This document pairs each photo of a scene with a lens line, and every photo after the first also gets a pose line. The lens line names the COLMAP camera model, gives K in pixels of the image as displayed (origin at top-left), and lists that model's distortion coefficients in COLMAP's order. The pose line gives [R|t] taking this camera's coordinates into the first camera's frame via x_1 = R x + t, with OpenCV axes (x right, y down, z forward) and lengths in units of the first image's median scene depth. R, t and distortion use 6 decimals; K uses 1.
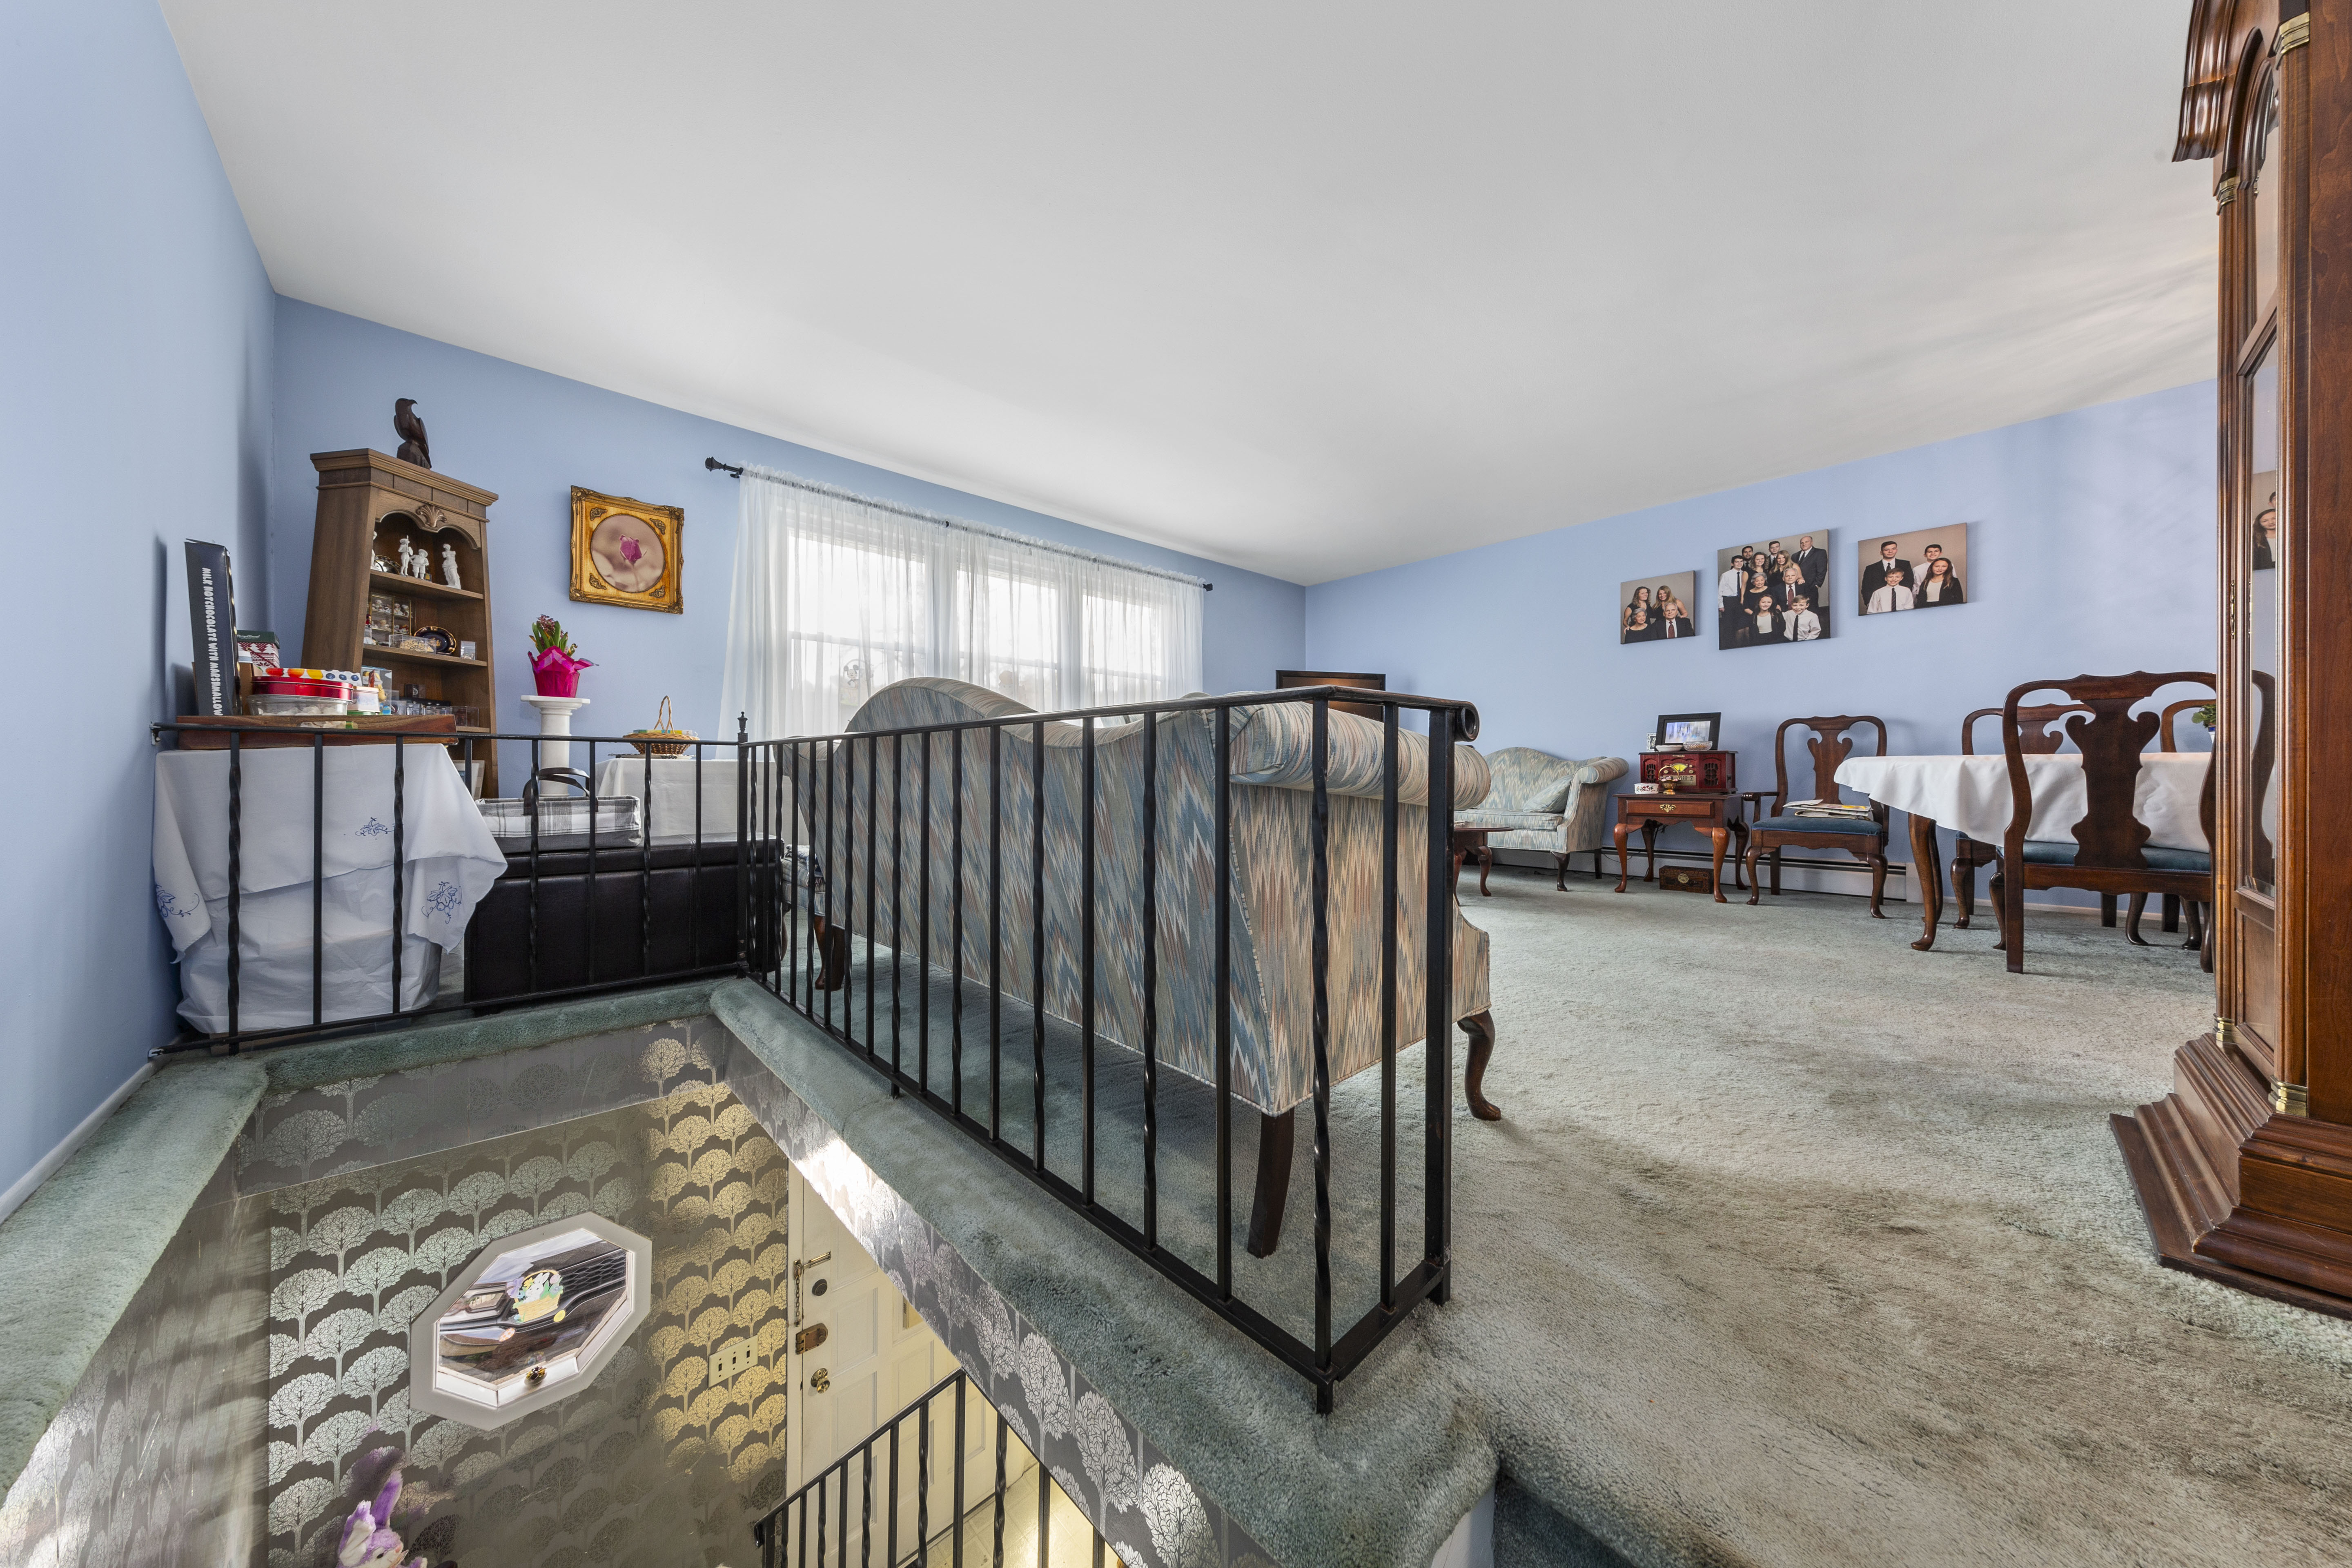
lens RADIAL K [[756.1, 0, 1163.7], [0, 756.1, 773.6], [0, 0, 1]] dist [0.000500, -0.000044]
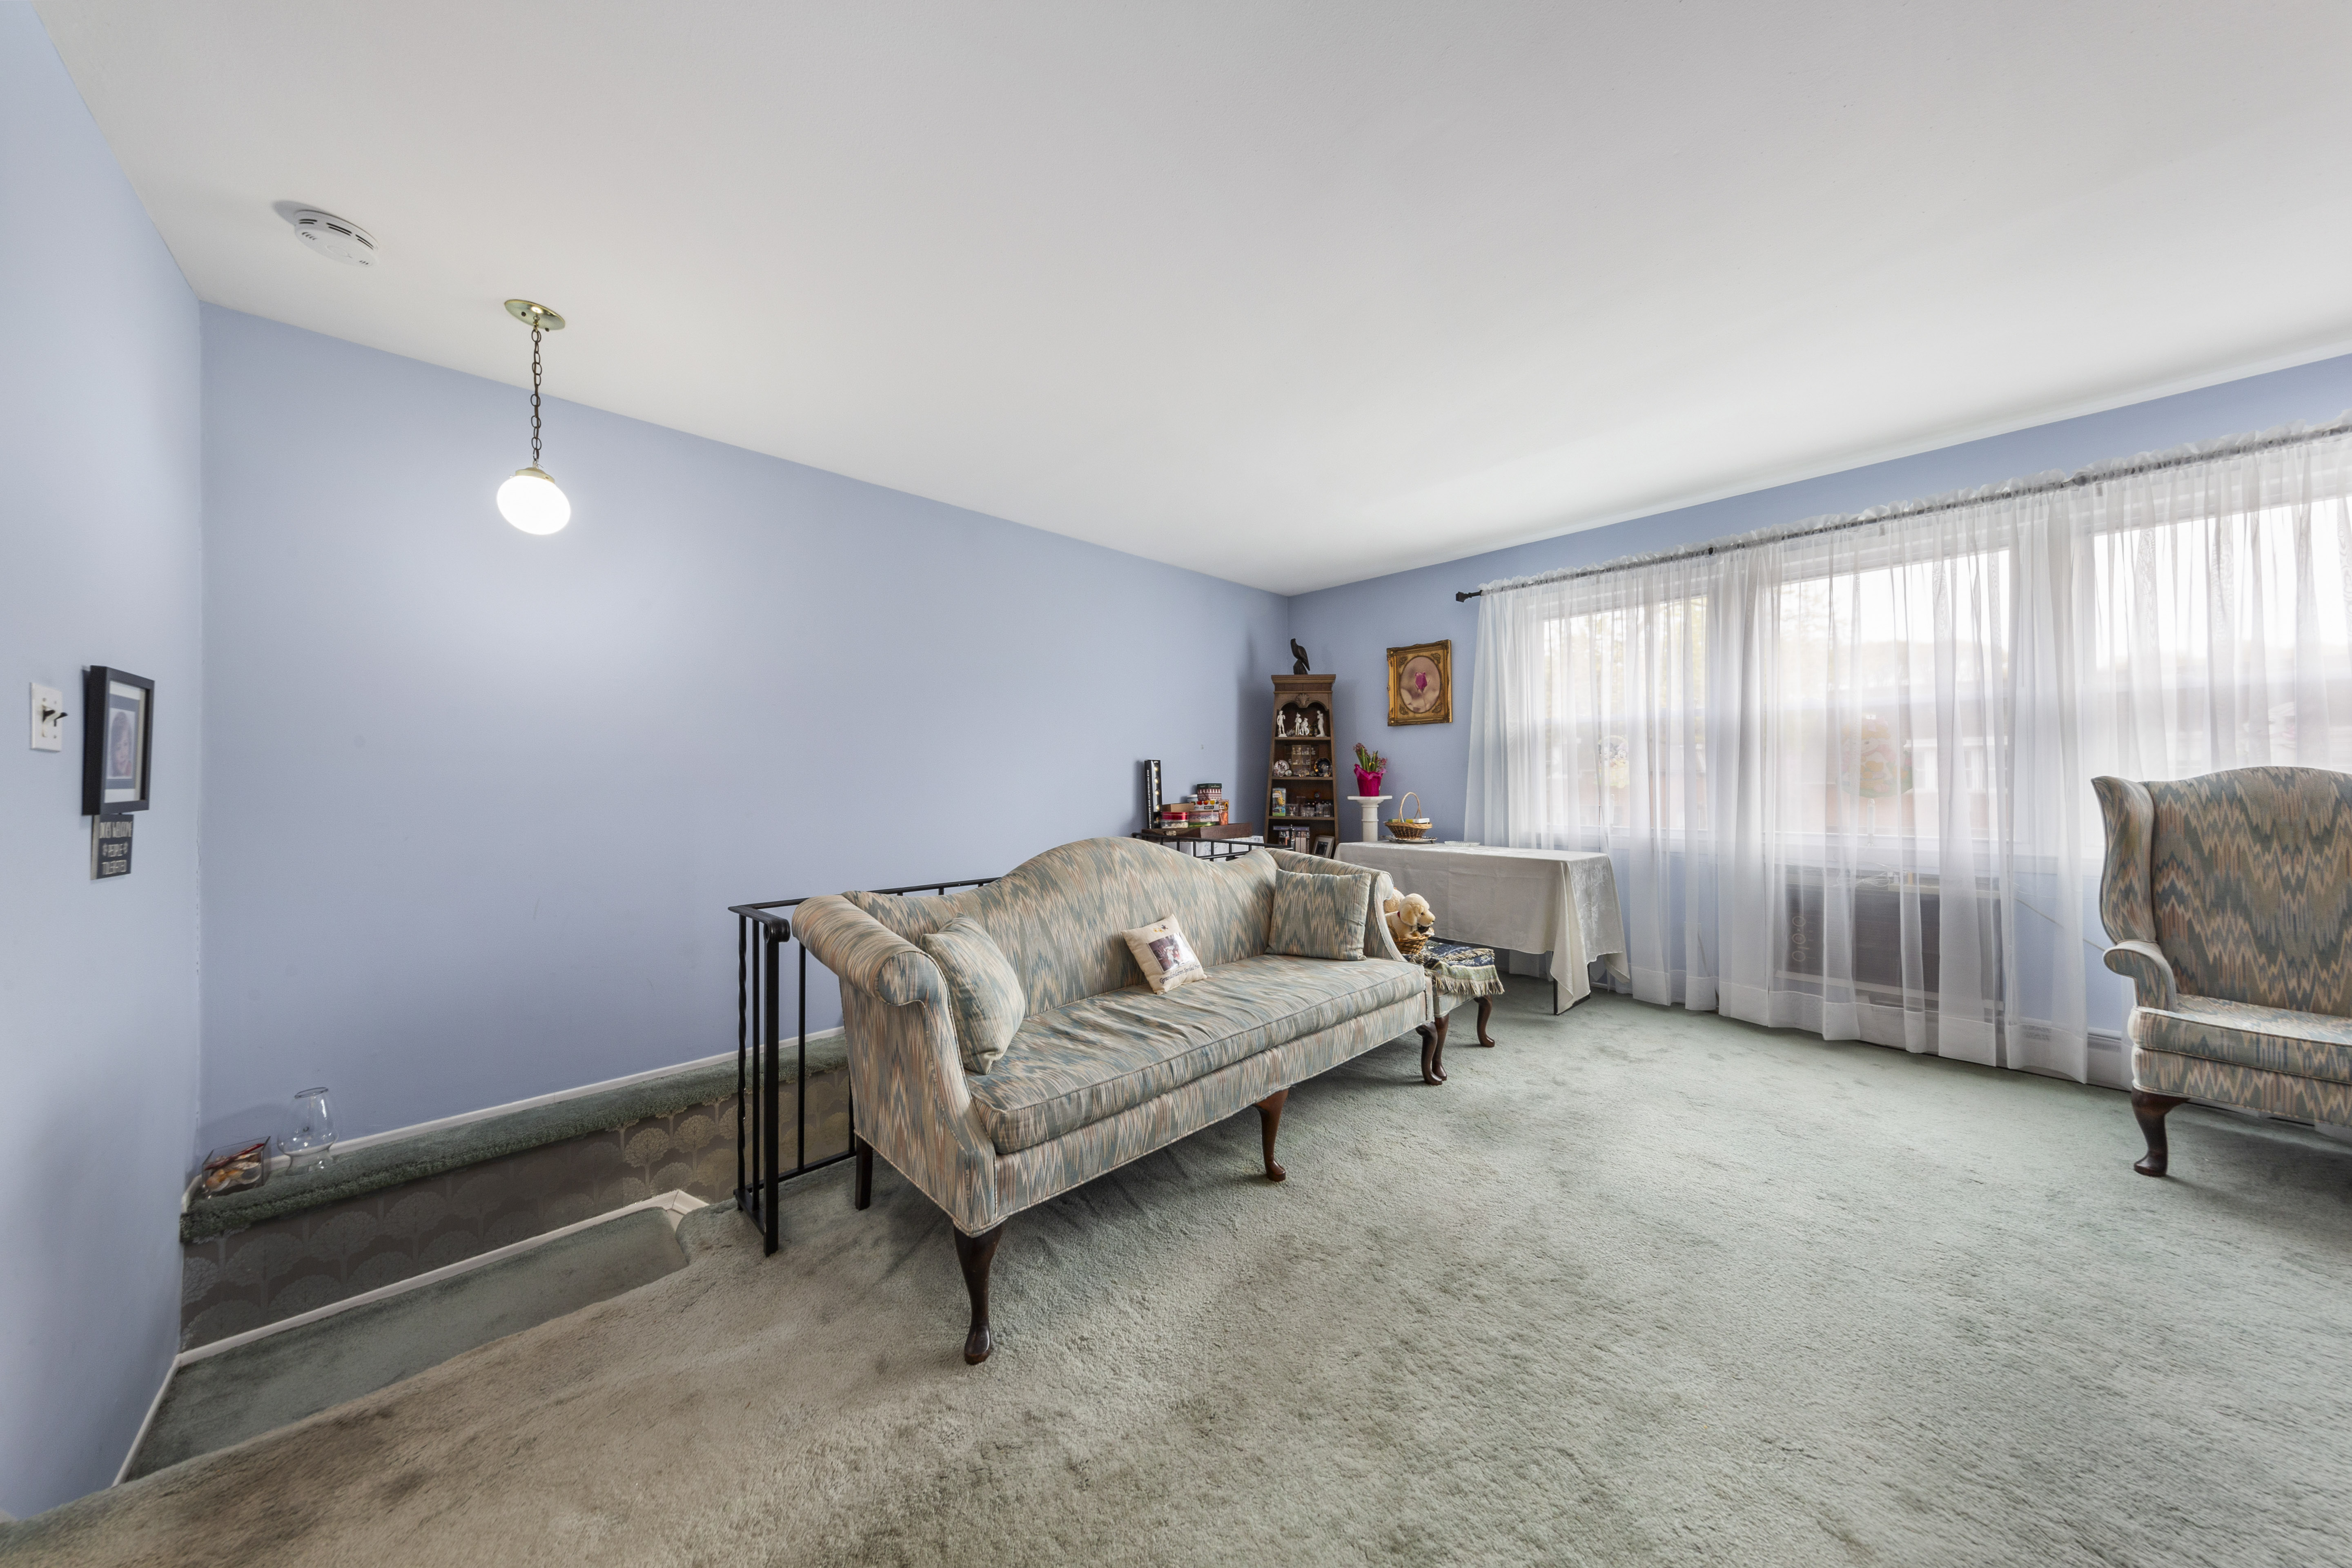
lens RADIAL K [[736.3, 0, 1174.0], [0, 736.3, 777.4], [0, 0, 1]] dist [0.002001, 0.000084]
pose [[-0.000021, -0.008074, -0.999967, 0.492706], [0.006390, 0.999947, -0.008074, -0.095024], [0.999980, -0.006390, 0.000030, 0.453937]]
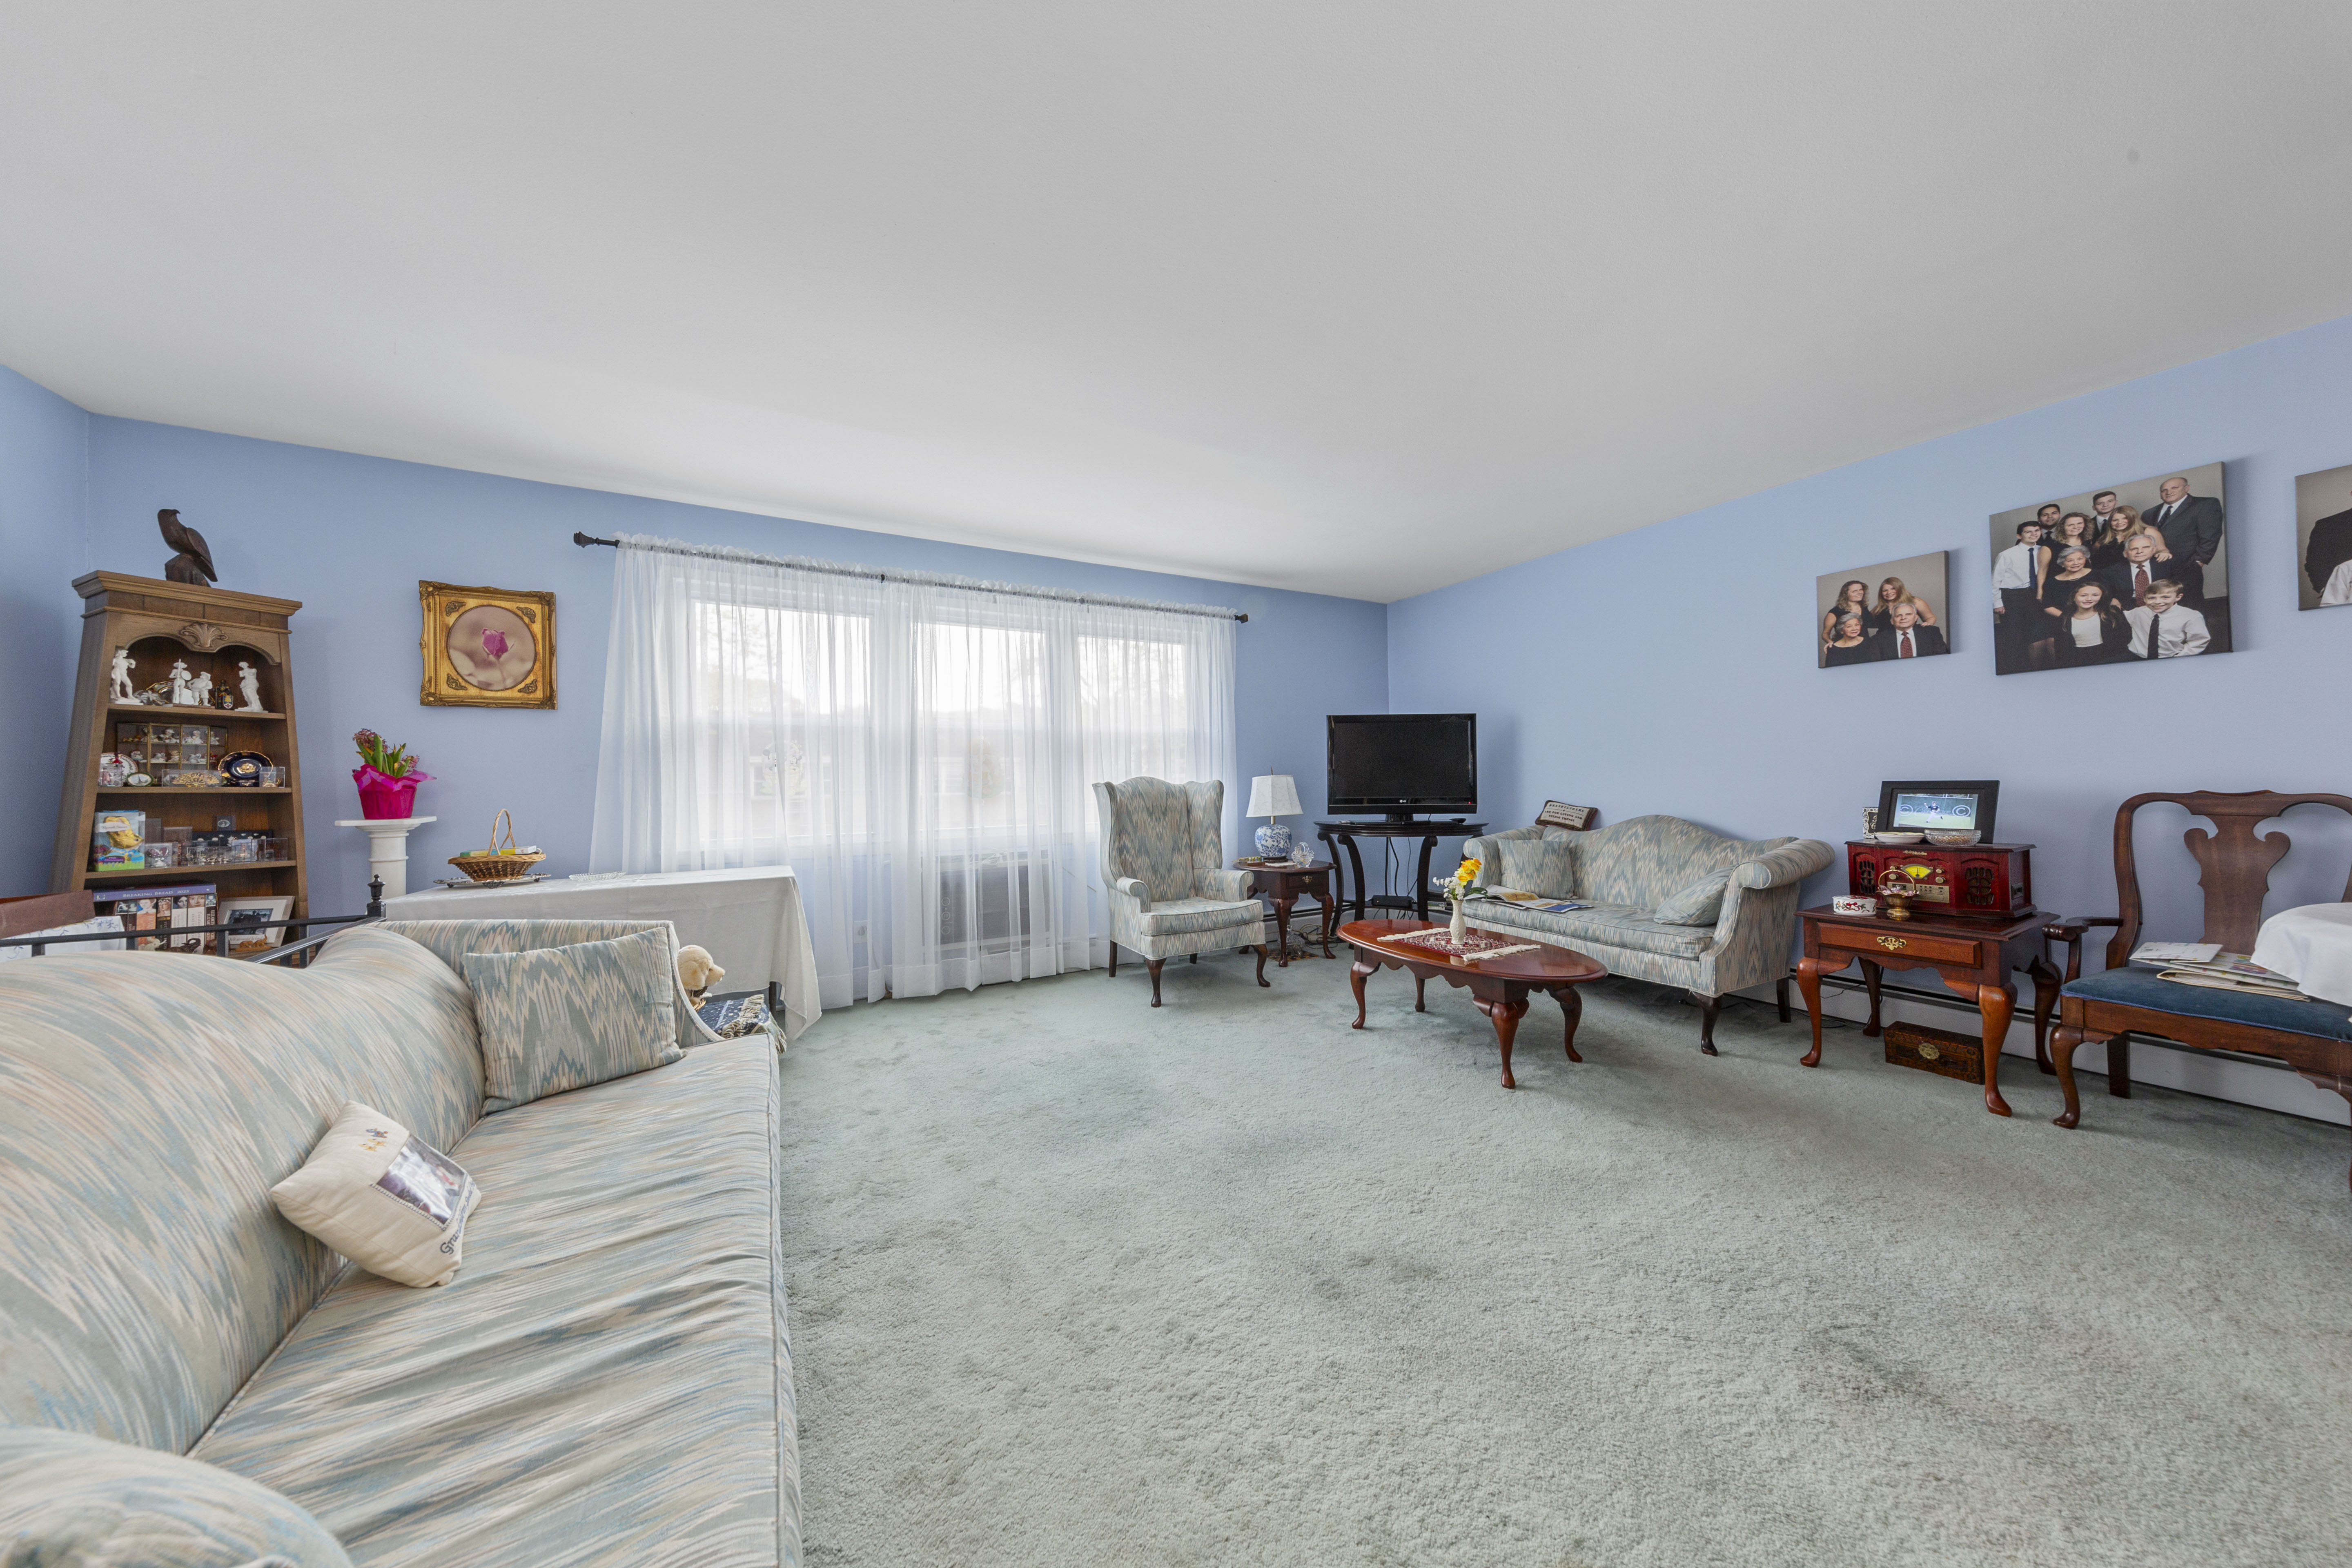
lens RADIAL K [[736.3, 0, 1174.0], [0, 736.3, 777.4], [0, 0, 1]] dist [0.002001, 0.000084]
pose [[0.971425, -0.017627, -0.236691, 0.237891], [0.017121, 0.999845, -0.004196, -0.095827], [0.236728, 0.000023, 0.971576, 0.270926]]
